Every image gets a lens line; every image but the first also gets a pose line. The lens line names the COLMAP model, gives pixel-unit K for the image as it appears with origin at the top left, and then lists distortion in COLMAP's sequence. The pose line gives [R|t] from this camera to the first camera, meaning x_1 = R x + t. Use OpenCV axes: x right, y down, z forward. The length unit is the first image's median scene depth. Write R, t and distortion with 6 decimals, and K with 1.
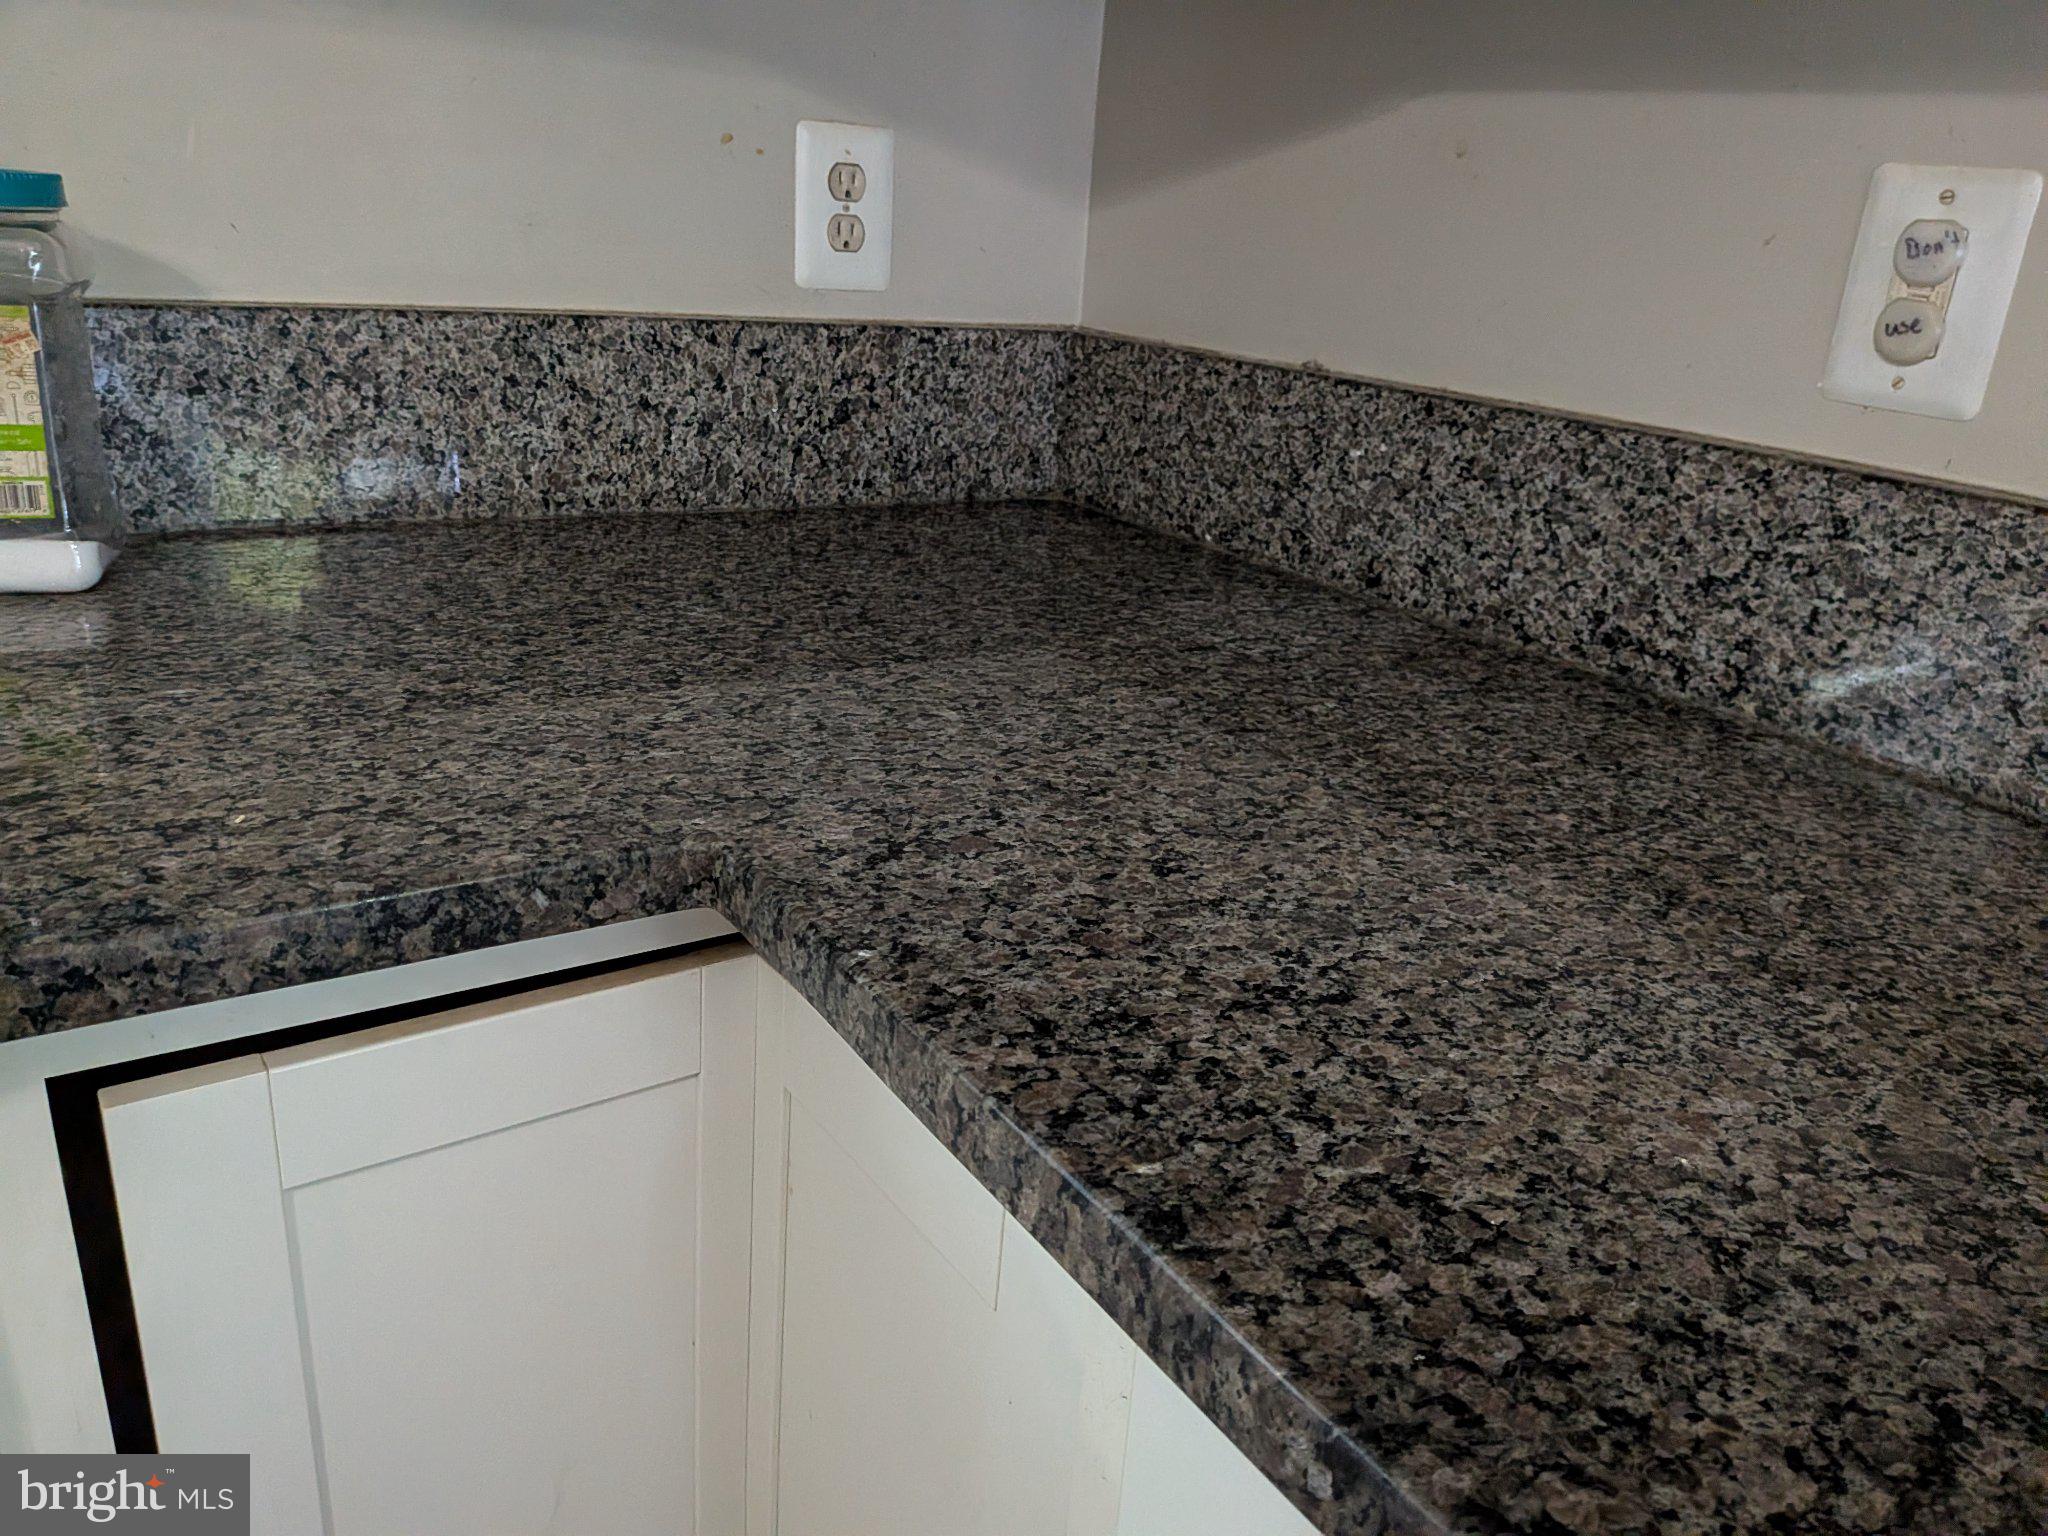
lens RADIAL K [[1480.3, 0, 1031.5], [0, 1480.3, 767.6], [0, 0, 1]] dist [0.078889, -0.128814]
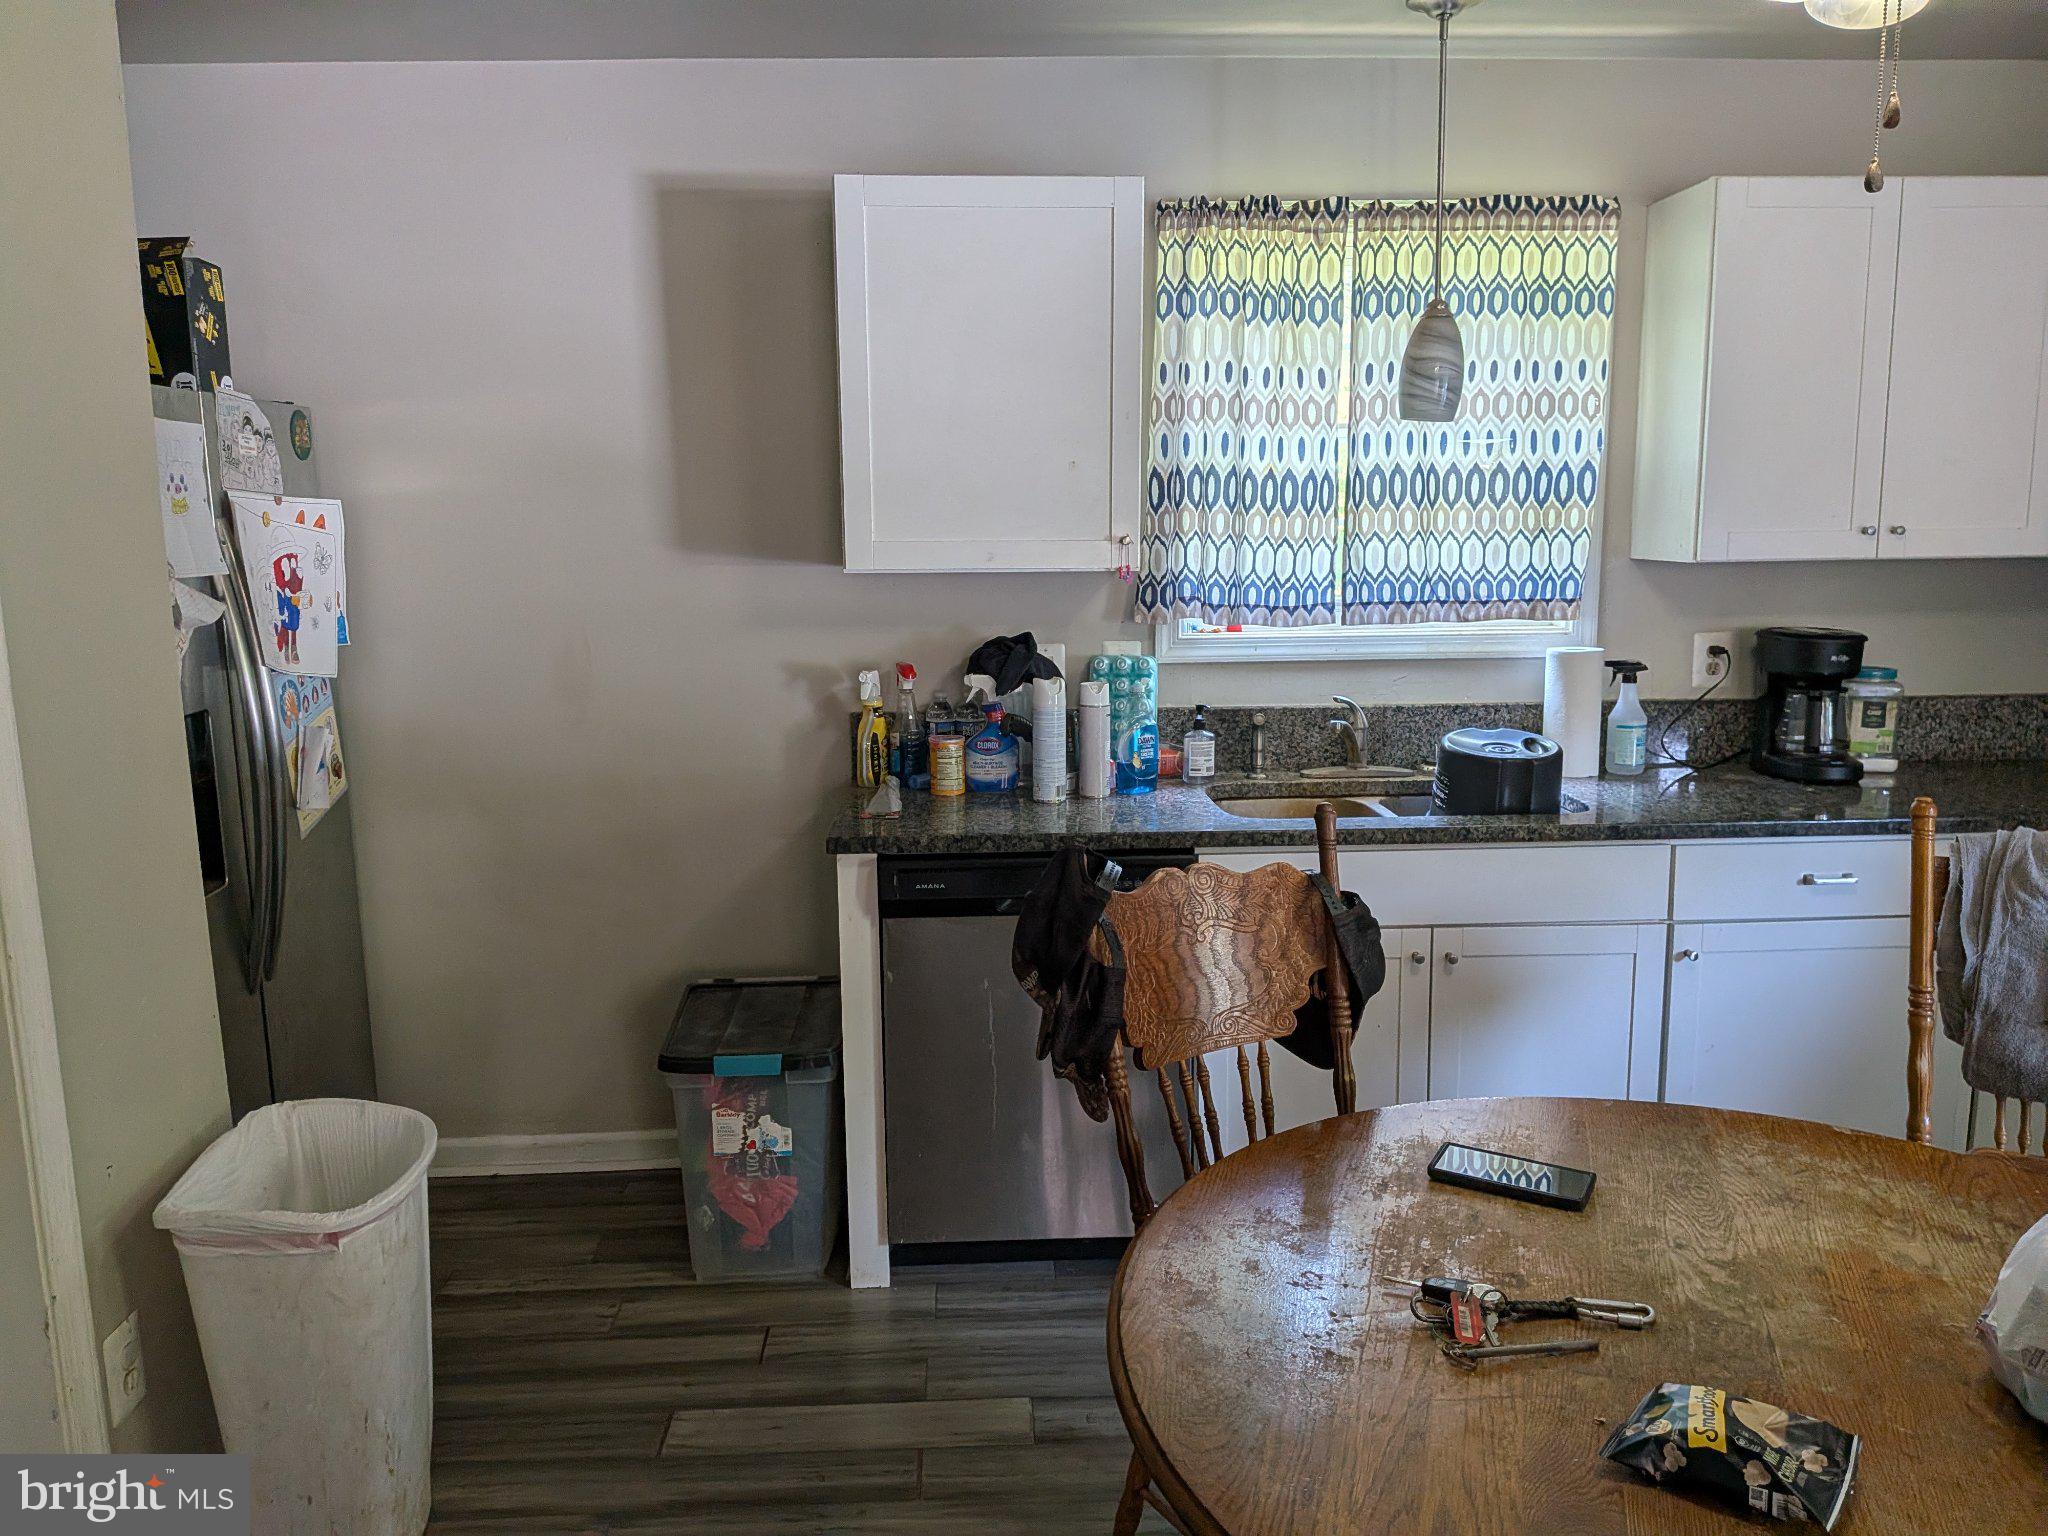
lens RADIAL K [[1480.3, 0, 1020.8], [0, 1480.3, 758.0], [0, 0, 1]] dist [0.078889, -0.128814]
pose [[0.847831, -0.002085, -0.530262, -0.366019], [-0.111639, 0.976877, -0.182339, 0.583560], [0.518381, 0.213791, 0.827994, -2.458122]]
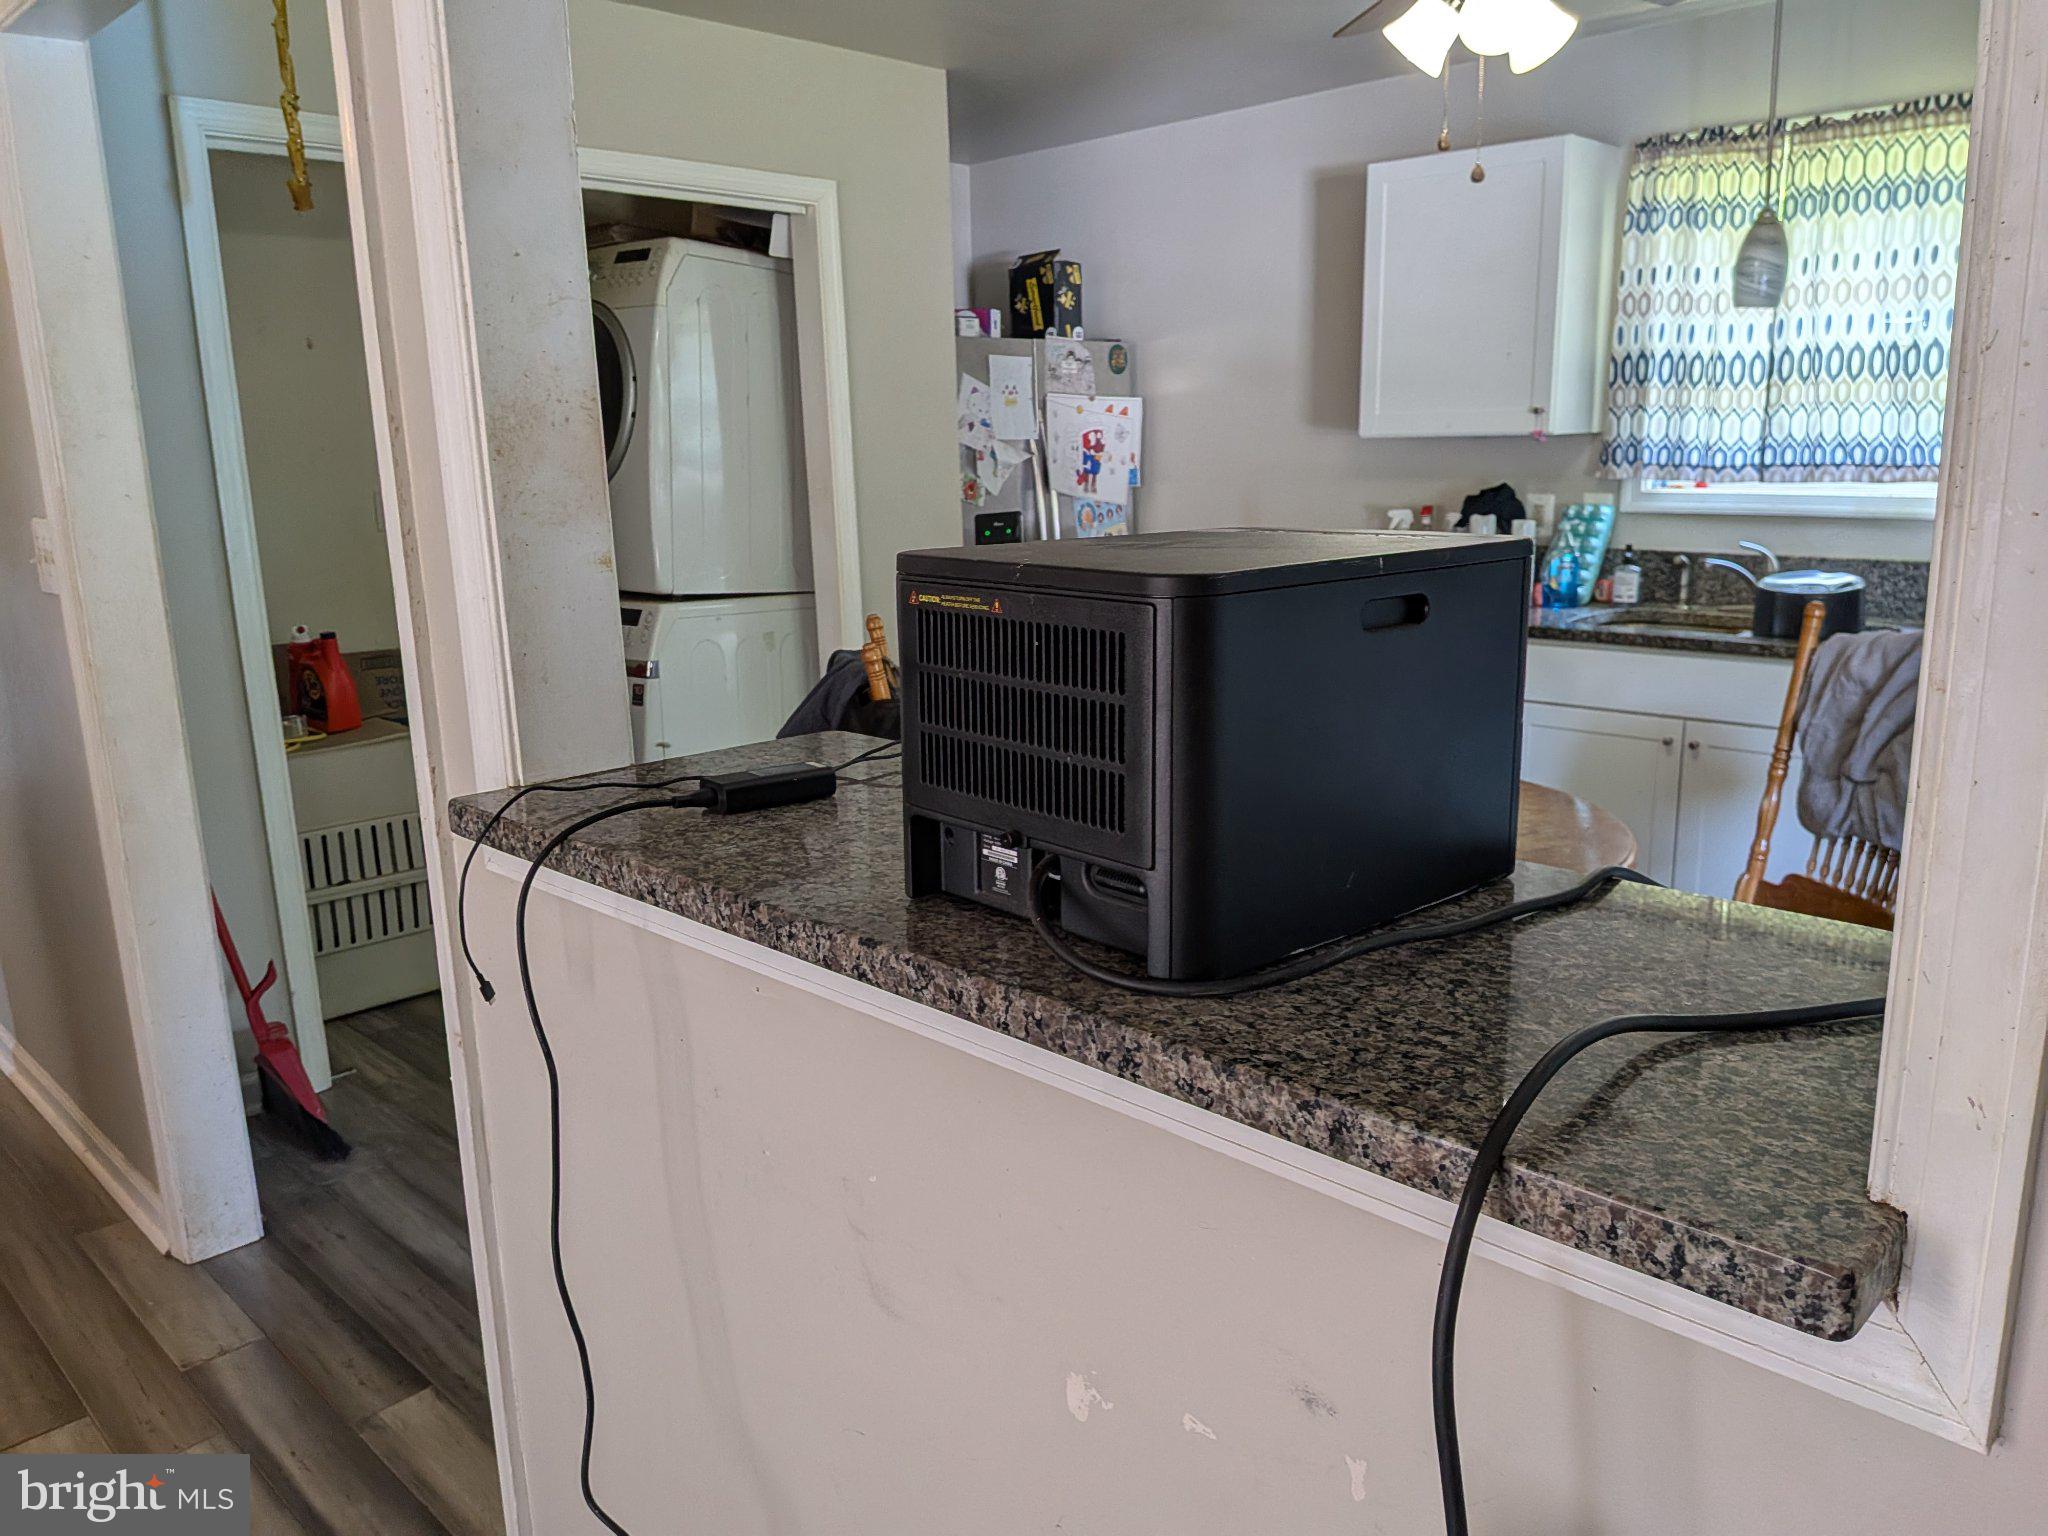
lens RADIAL K [[1480.3, 0, 1053.5], [0, 1480.3, 787.0], [0, 0, 1]] dist [0.078889, -0.128814]
pose [[0.210056, 0.142796, -0.967205, 1.661726], [-0.309840, 0.948007, 0.072671, 0.649661], [0.927295, 0.284414, 0.243378, -1.966440]]
